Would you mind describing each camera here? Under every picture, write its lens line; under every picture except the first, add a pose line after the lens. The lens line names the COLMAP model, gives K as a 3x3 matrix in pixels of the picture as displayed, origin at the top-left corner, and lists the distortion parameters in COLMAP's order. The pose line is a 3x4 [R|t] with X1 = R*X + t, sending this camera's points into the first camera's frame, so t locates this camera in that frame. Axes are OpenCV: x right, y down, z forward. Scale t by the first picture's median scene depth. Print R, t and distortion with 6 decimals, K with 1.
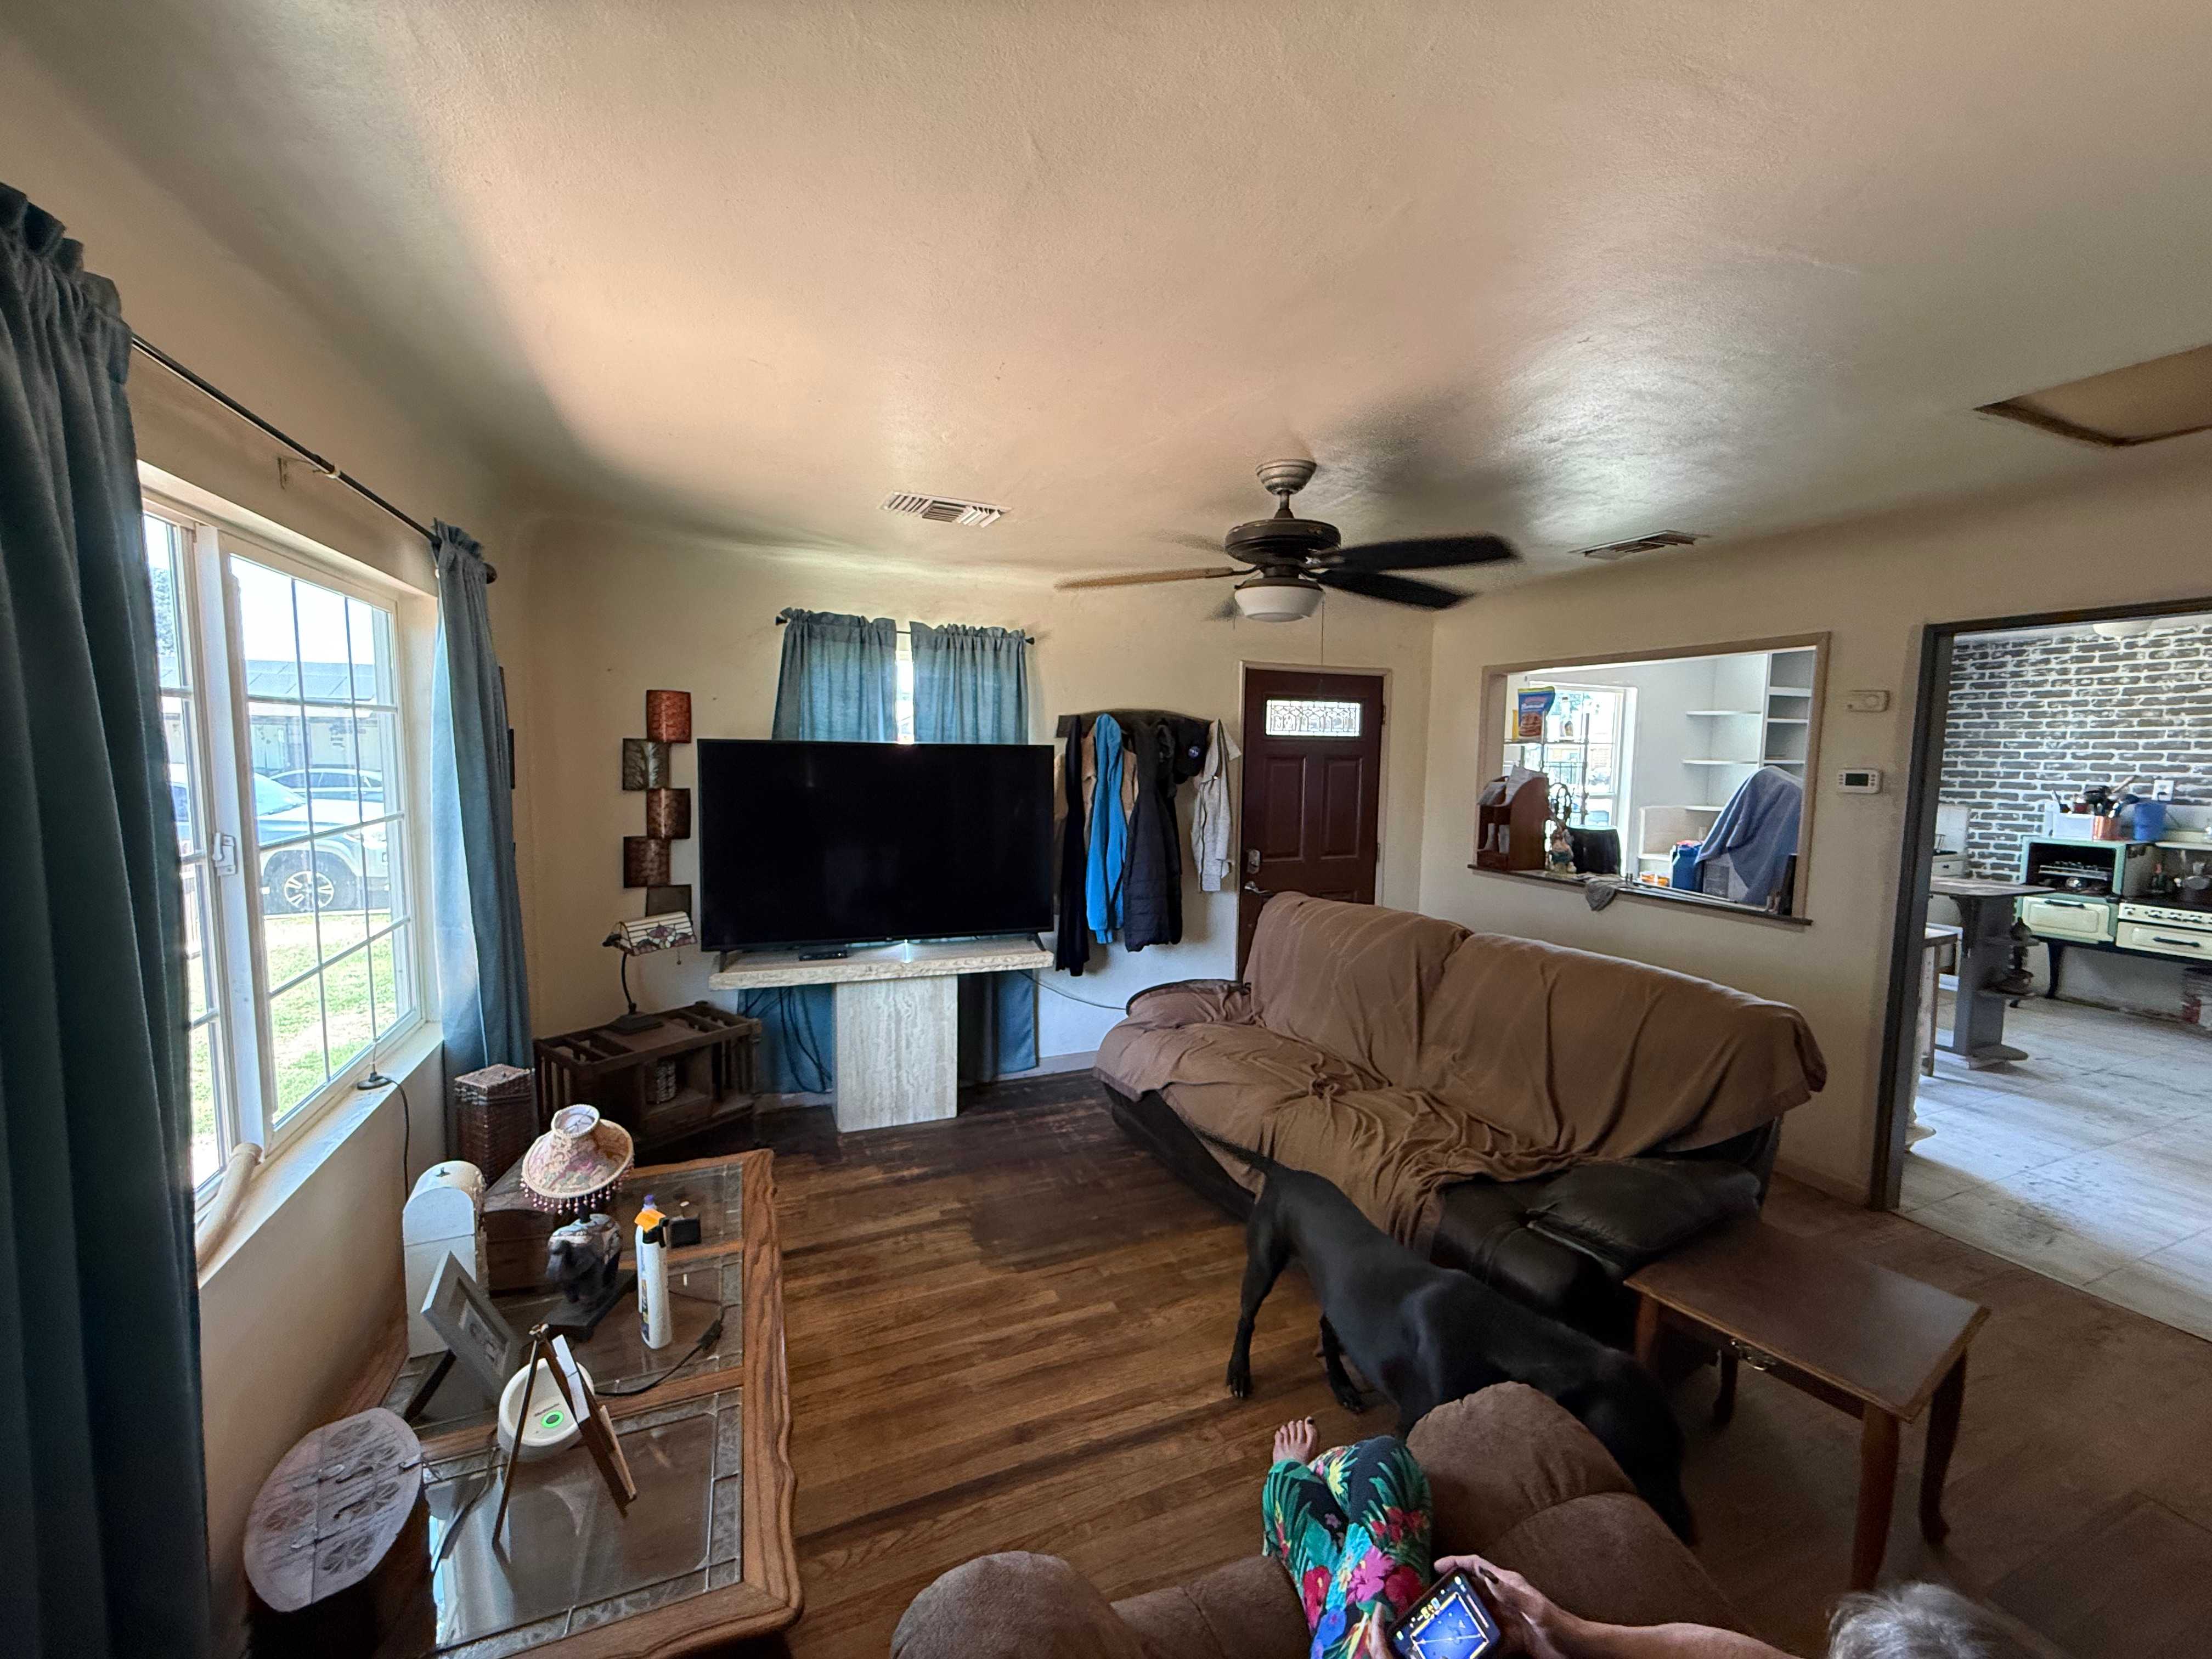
lens RADIAL K [[882.0, 0, 1105.8], [0, 882.0, 825.0], [0, 0, 1]] dist [-0.002272, 0.000847]
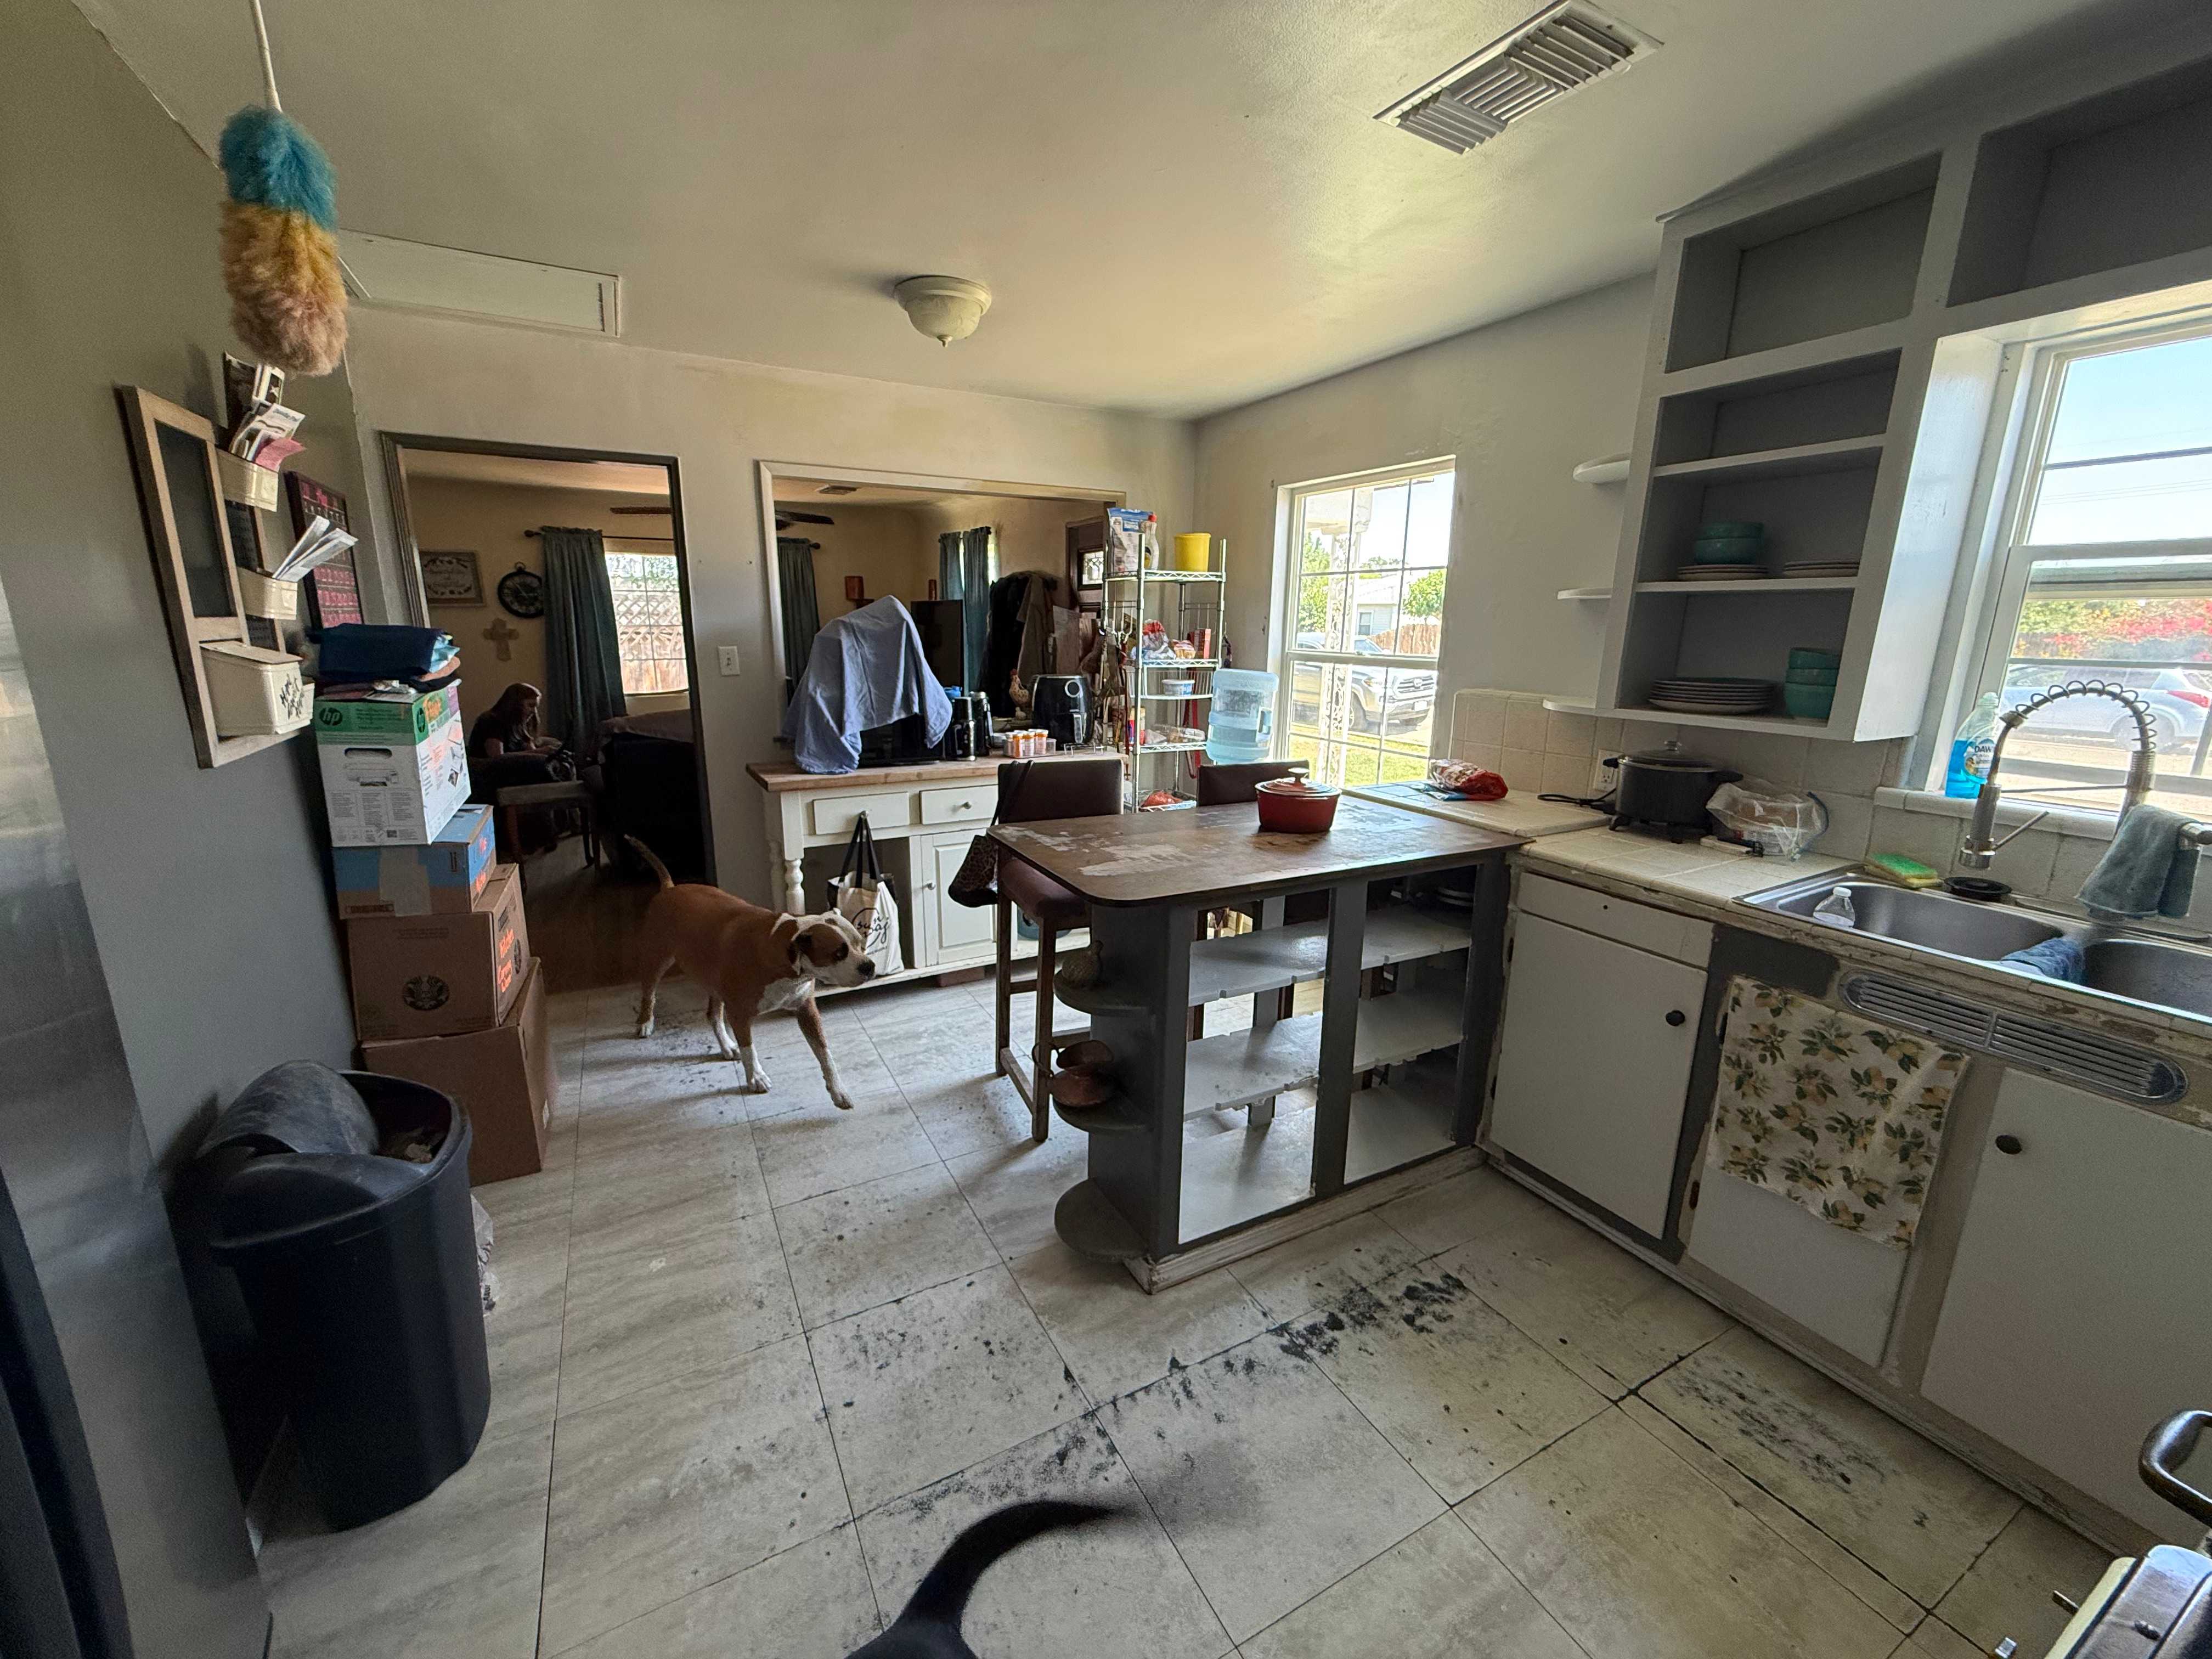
lens RADIAL K [[882.0, 0, 1097.8], [0, 882.0, 833.5], [0, 0, 1]] dist [-0.002272, 0.000847]
pose [[0.100888, 0.229806, -0.967993, 1.154511], [-0.098645, 0.970474, 0.220113, -0.031646], [0.989995, 0.073281, 0.120578, 0.760645]]
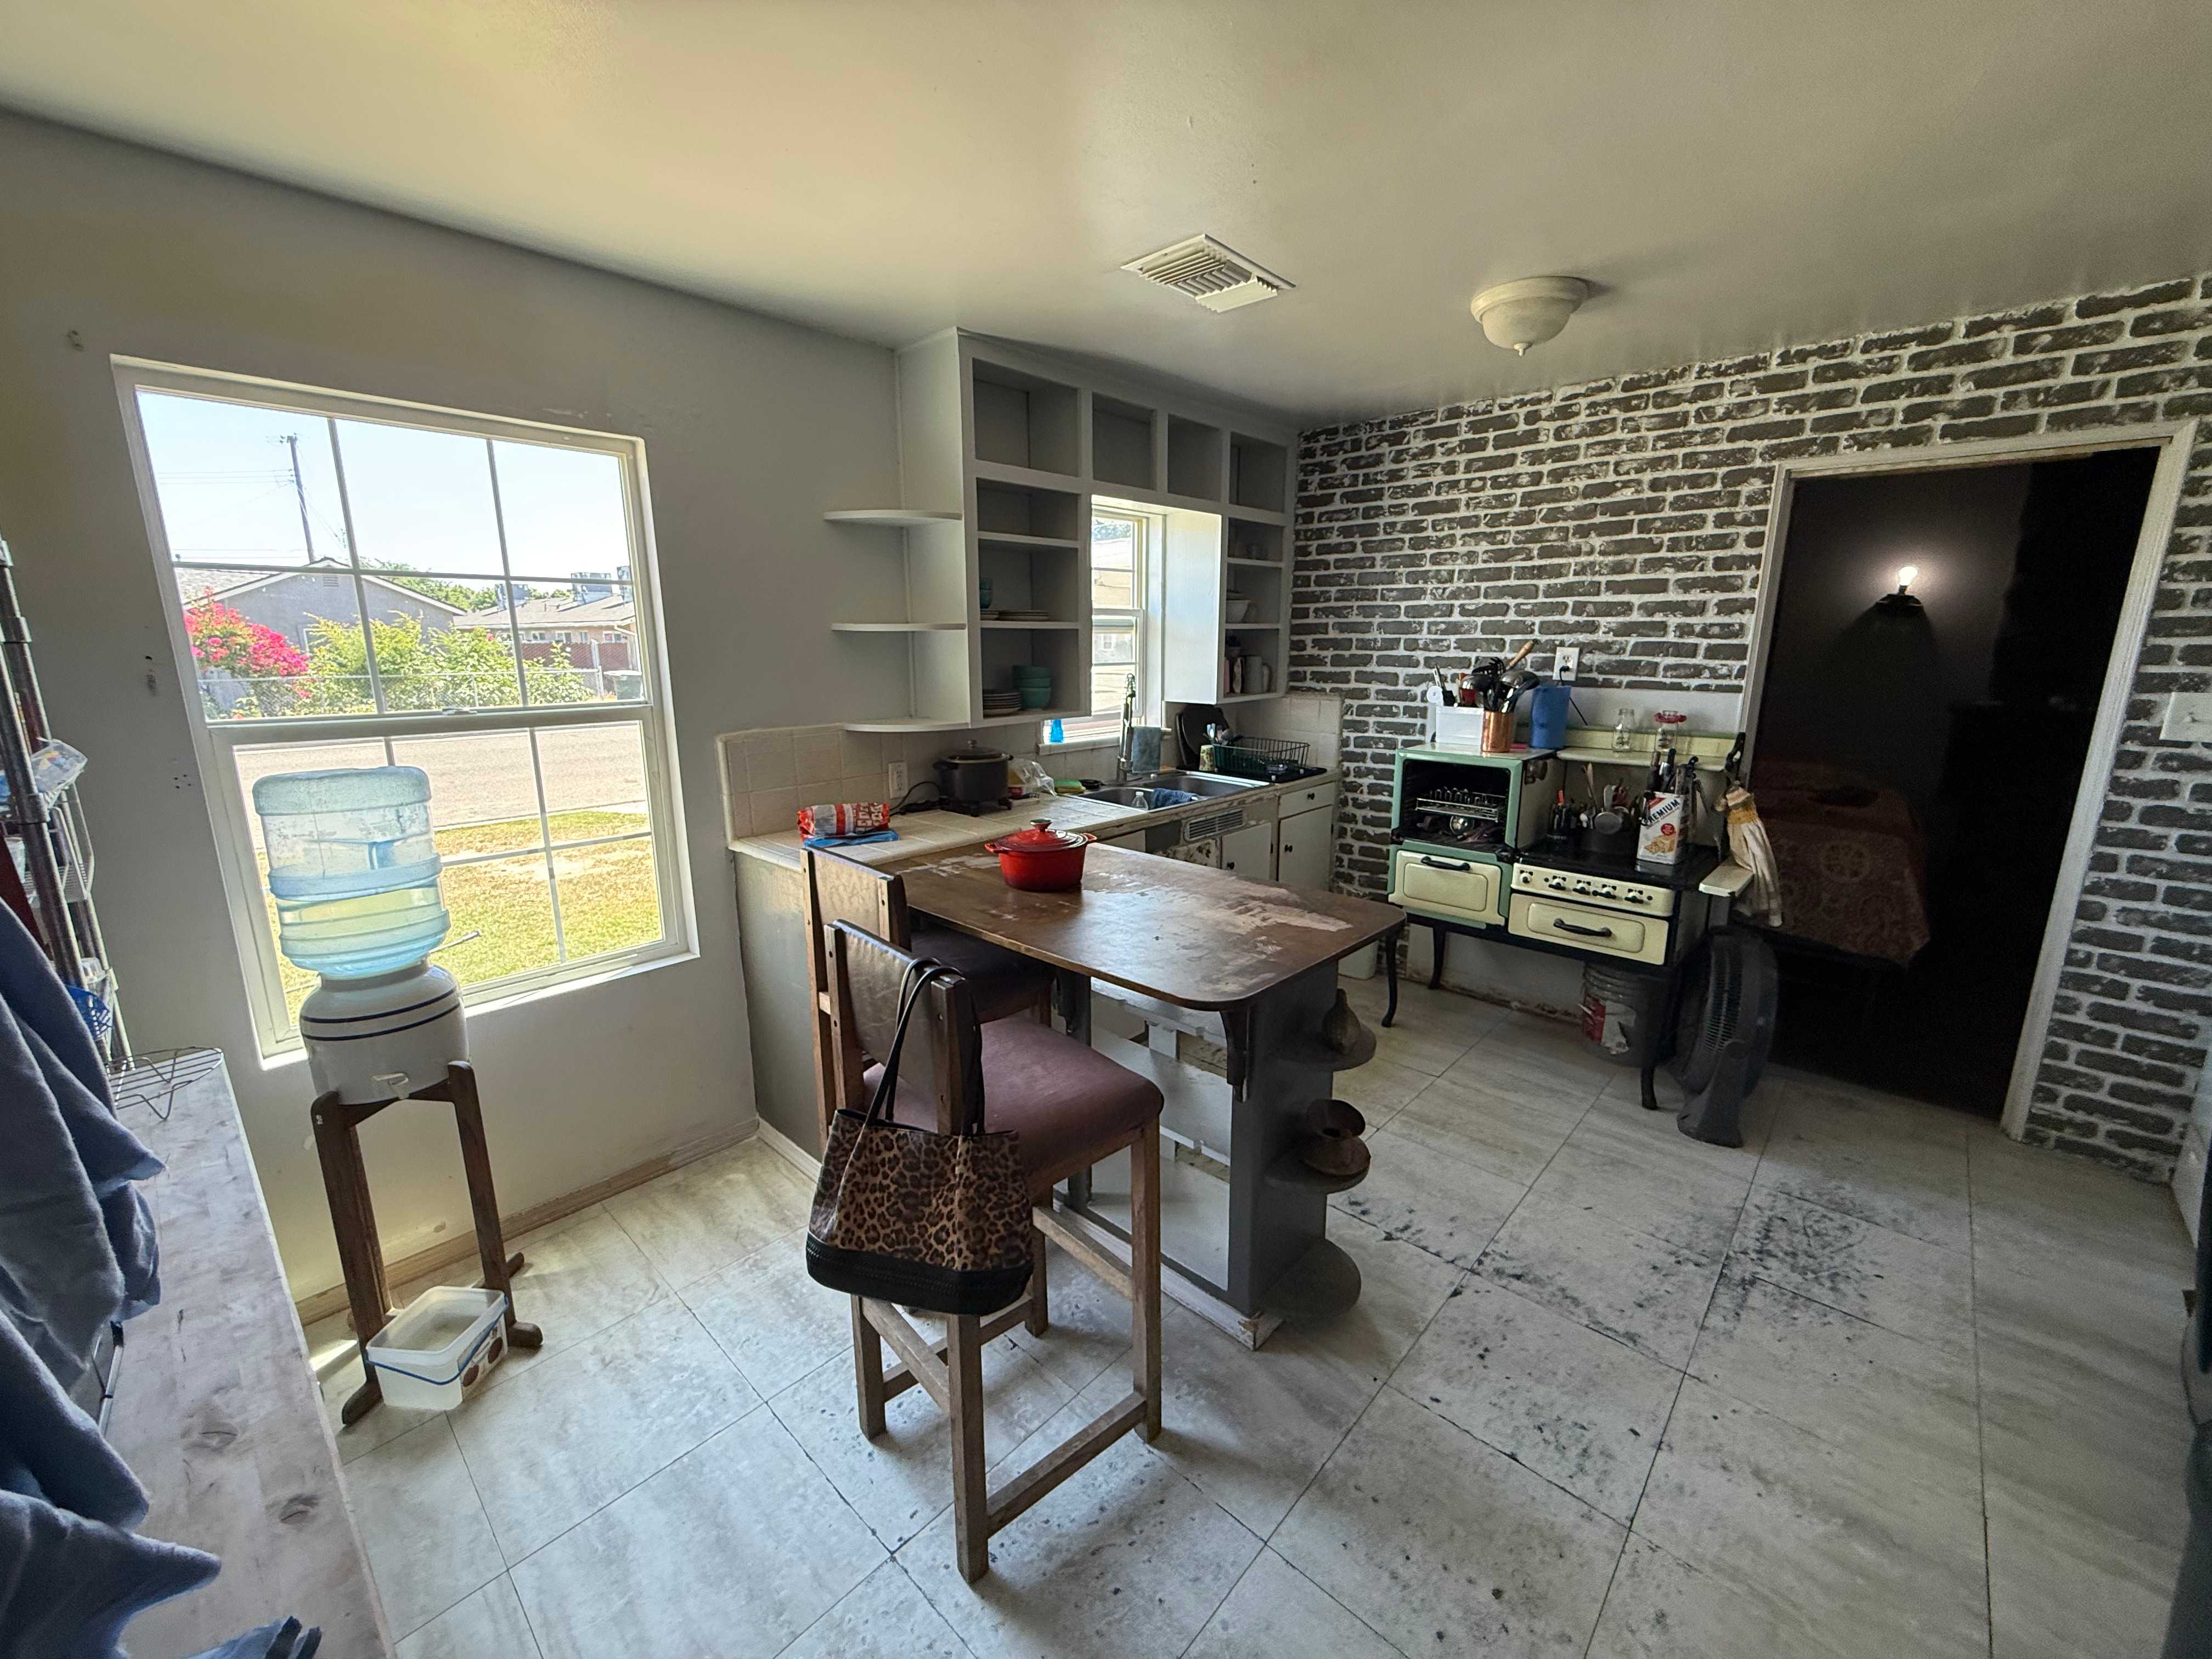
lens RADIAL K [[882.0, 0, 1104.0], [0, 882.0, 824.5], [0, 0, 1]] dist [-0.002272, 0.000847]
pose [[0.908995, -0.101572, 0.404241, 0.626369], [0.049844, 0.989383, 0.136515, -0.027578], [-0.413815, -0.103943, 0.904407, 0.547332]]
